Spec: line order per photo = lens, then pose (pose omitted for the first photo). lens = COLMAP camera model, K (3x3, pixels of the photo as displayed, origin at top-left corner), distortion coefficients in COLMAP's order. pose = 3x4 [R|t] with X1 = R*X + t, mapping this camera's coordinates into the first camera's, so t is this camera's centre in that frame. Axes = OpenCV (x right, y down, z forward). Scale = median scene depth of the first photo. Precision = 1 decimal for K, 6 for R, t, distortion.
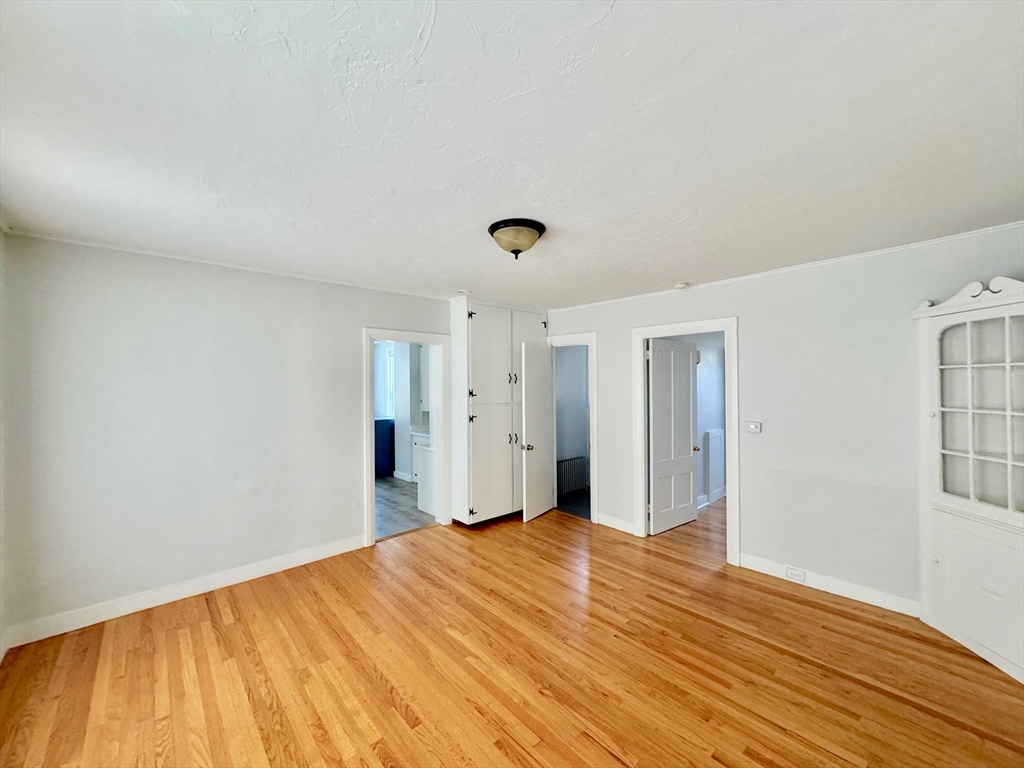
lens RADIAL K [[406.2, 0, 512.0], [0, 406.2, 384.0], [0, 0, 1]] dist [-0.002481, 0.000166]
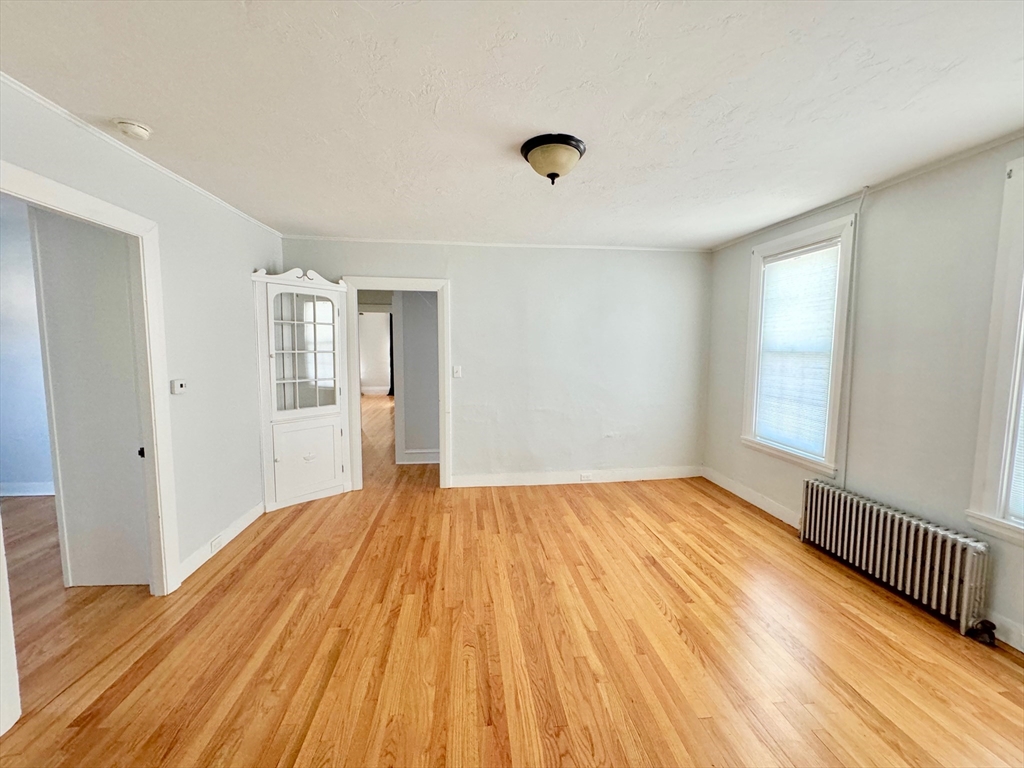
lens RADIAL K [[406.2, 0, 512.0], [0, 406.2, 384.0], [0, 0, 1]] dist [-0.002481, 0.000166]
pose [[-0.798514, -0.059915, 0.598987, -0.458175], [-0.003460, 0.995475, 0.094961, 0.038646], [-0.601966, 0.073755, -0.795108, 1.737362]]
